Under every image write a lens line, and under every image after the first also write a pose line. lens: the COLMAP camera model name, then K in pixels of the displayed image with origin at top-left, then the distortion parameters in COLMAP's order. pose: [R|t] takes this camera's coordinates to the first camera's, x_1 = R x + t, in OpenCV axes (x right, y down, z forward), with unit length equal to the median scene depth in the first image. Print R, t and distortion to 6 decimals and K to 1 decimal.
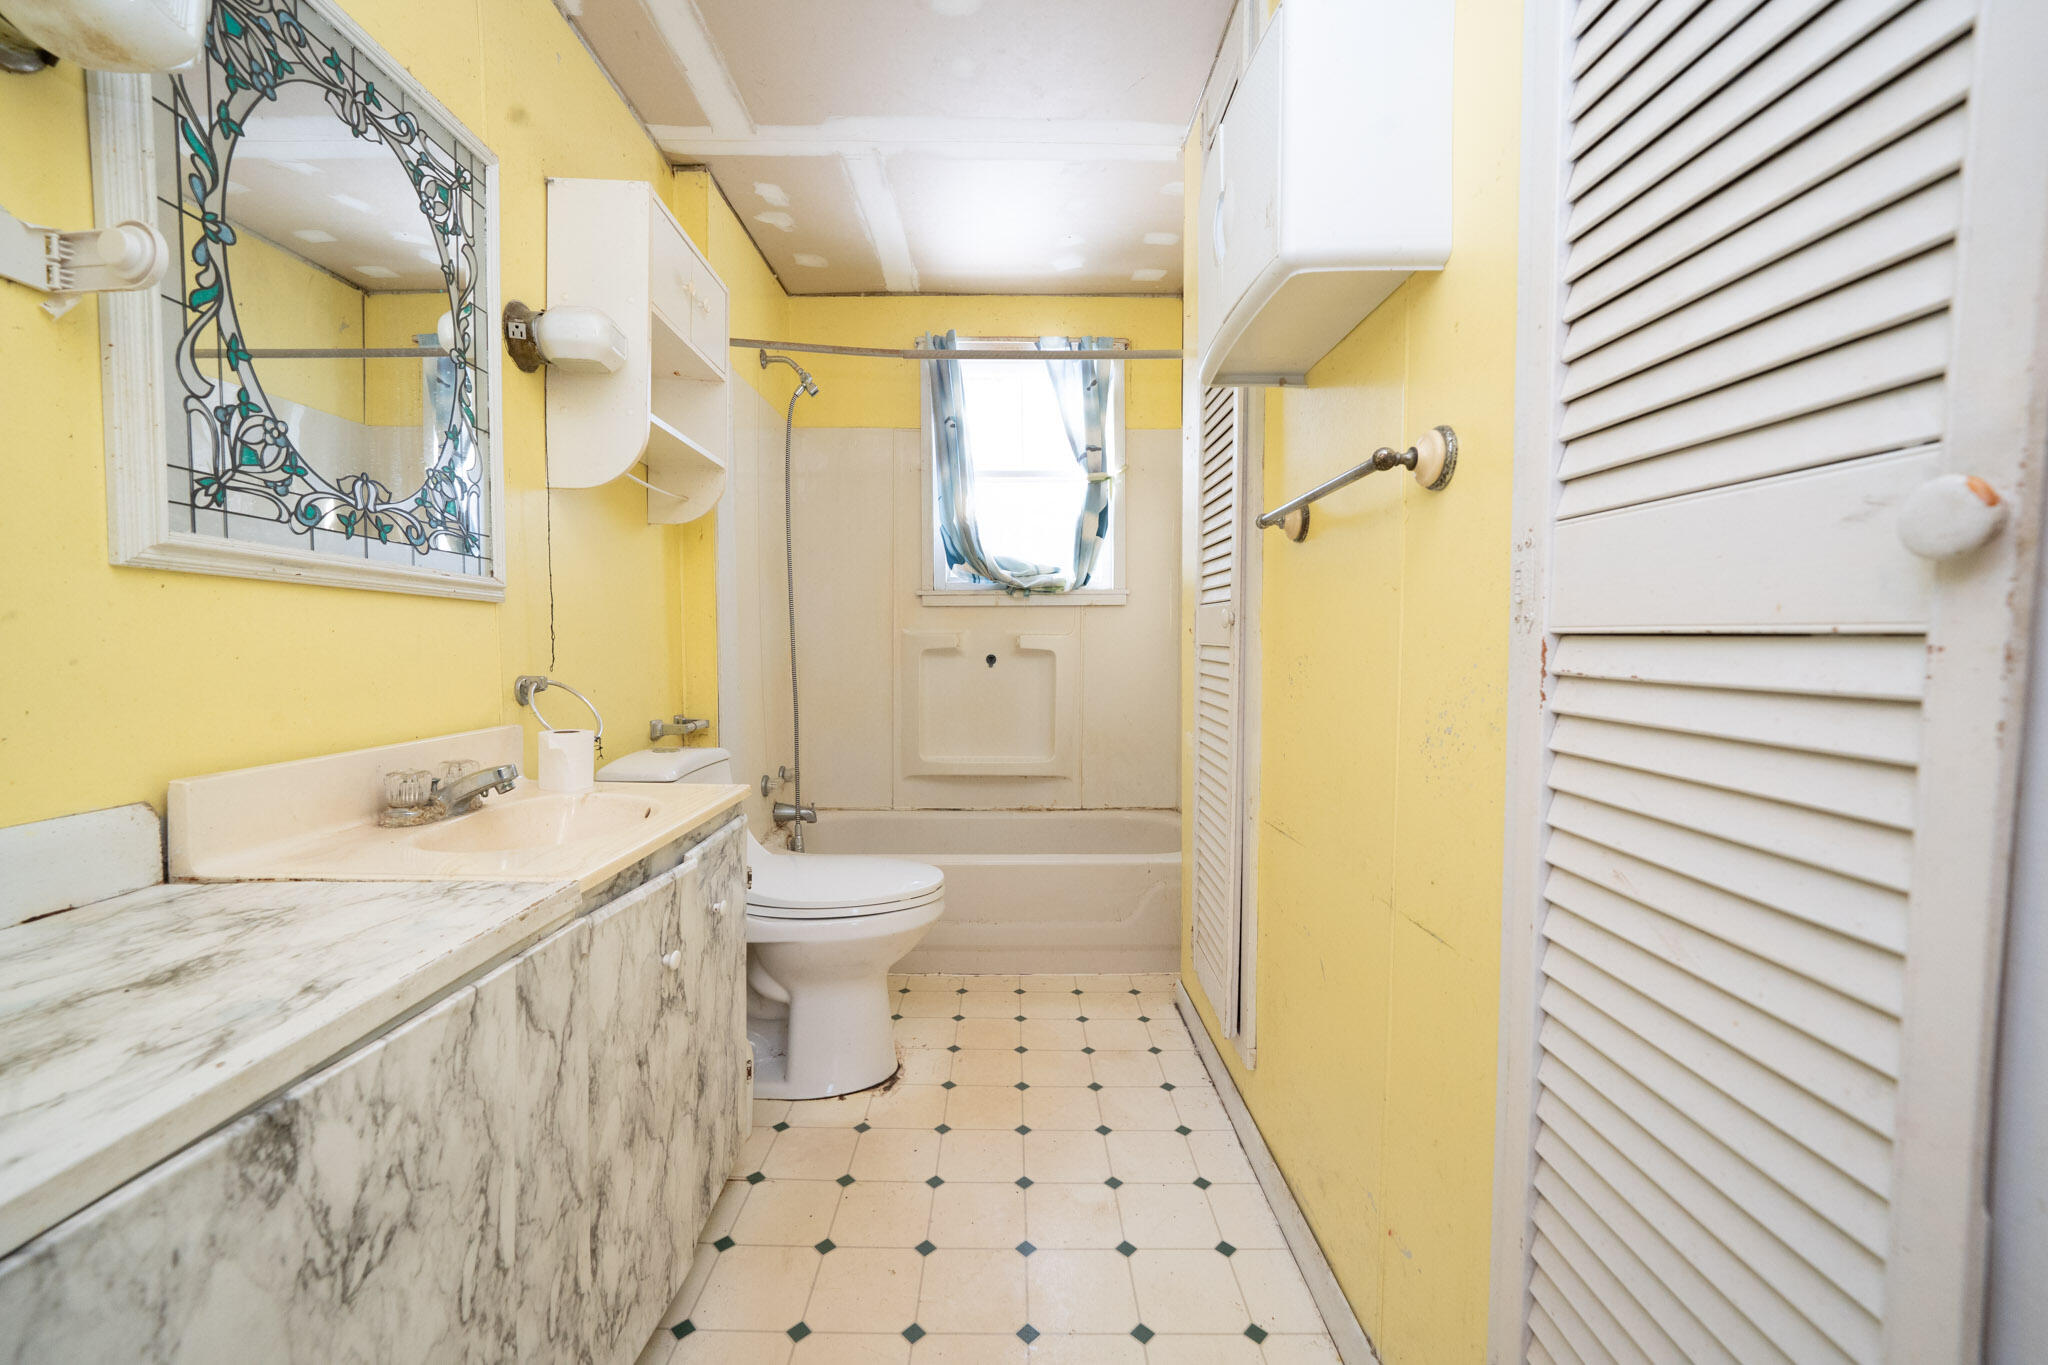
lens RADIAL K [[815.8, 0, 1020.3], [0, 815.8, 679.9], [0, 0, 1]] dist [-0.006718, 0.002882]
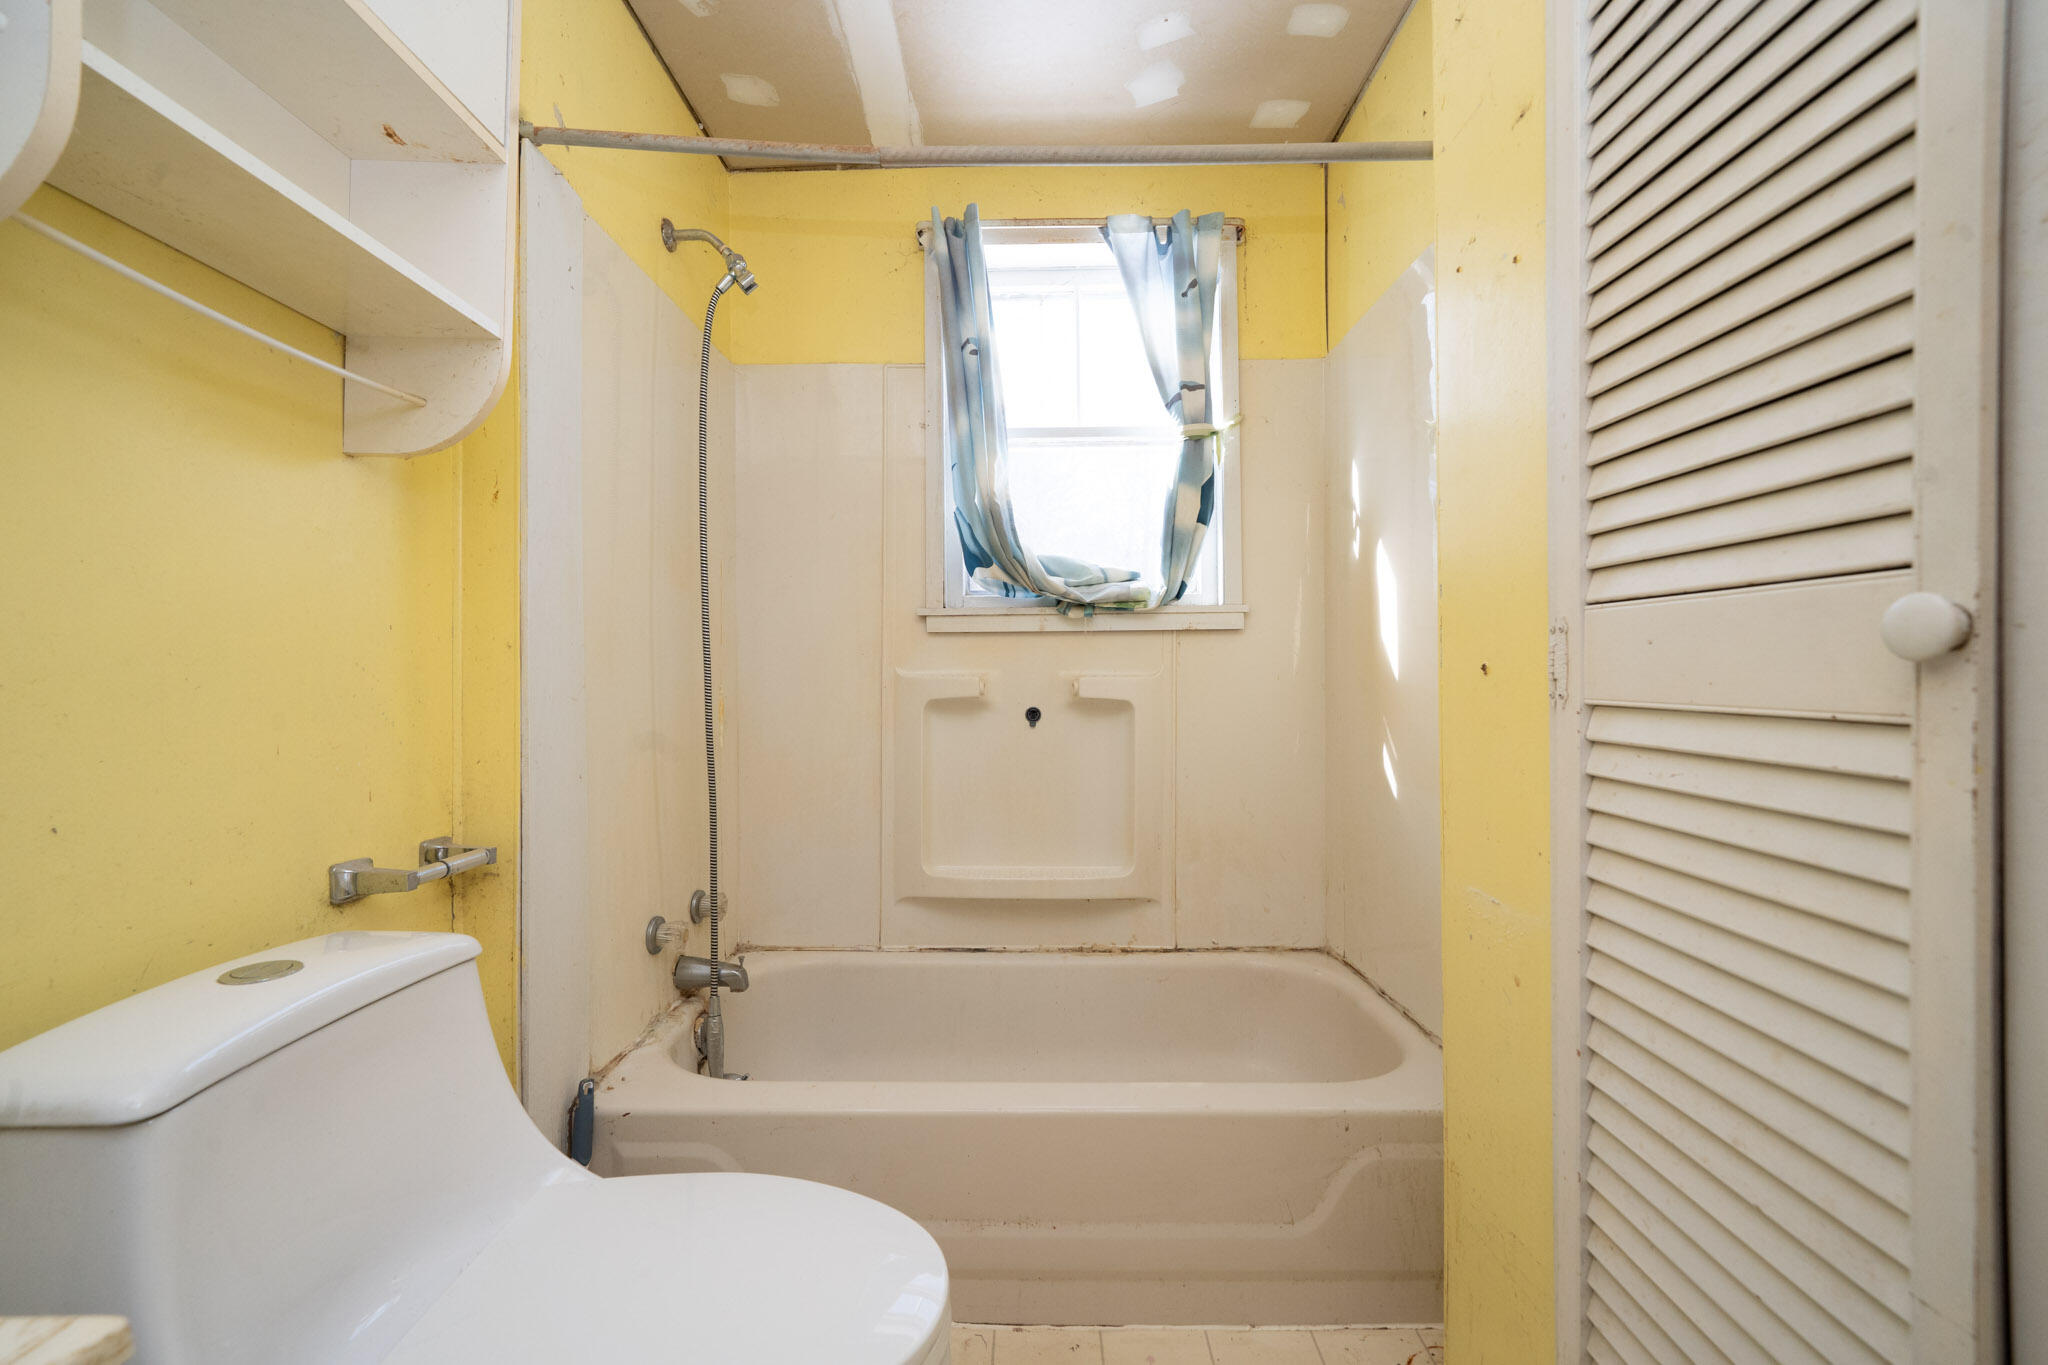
lens RADIAL K [[815.8, 0, 1020.3], [0, 815.8, 679.9], [0, 0, 1]] dist [-0.006718, 0.002882]
pose [[0.999603, -0.003706, -0.027920, -0.028332], [0.002331, 0.998791, -0.049112, -0.021593], [0.028068, 0.049027, 0.998403, 0.364513]]
